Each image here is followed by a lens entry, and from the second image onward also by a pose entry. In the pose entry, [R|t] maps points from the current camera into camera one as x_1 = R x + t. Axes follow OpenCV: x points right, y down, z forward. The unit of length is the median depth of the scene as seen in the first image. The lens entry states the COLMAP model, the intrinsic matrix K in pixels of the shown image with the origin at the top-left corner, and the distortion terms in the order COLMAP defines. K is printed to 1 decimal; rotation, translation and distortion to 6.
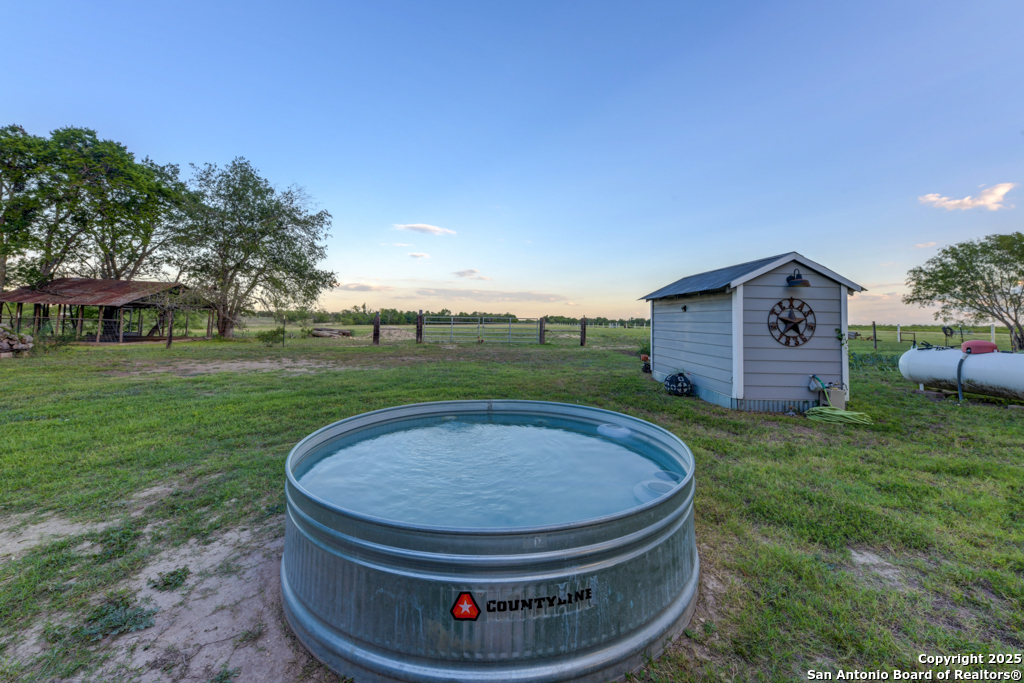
lens RADIAL K [[388.9, 0, 510.3], [0, 388.9, 298.6], [0, 0, 1]] dist [0.007231, -0.000526]
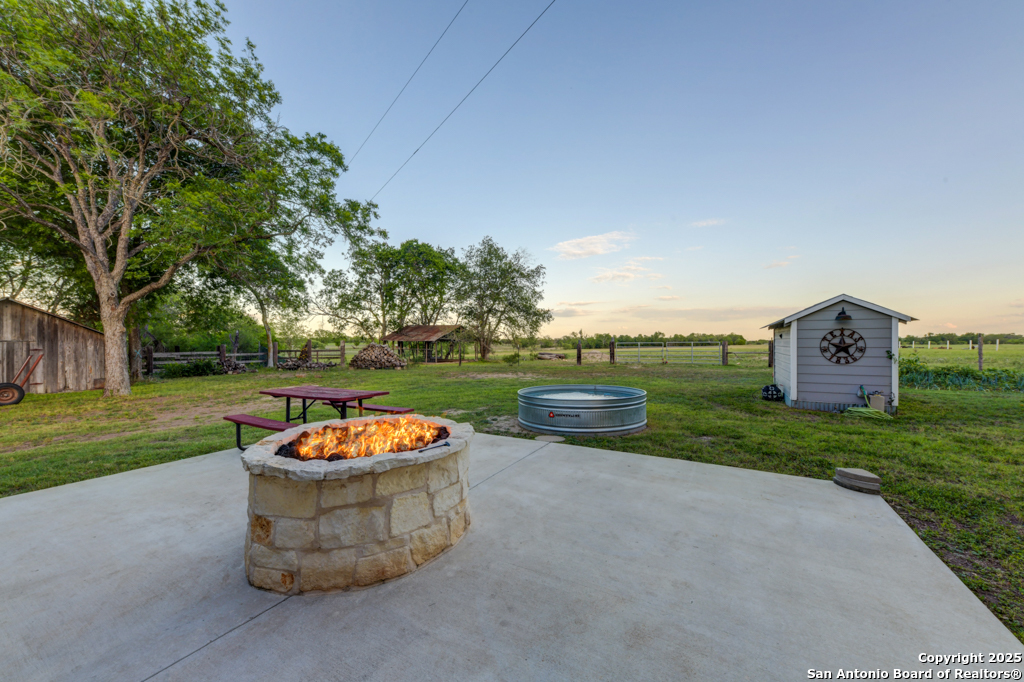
lens RADIAL K [[388.9, 0, 510.7], [0, 388.9, 339.3], [0, 0, 1]] dist [0.007231, -0.000526]
pose [[0.853358, -0.028720, -0.520533, 0.124058], [0.052330, 0.998157, 0.030718, -0.017914], [0.518692, -0.053453, 0.853289, -0.205438]]
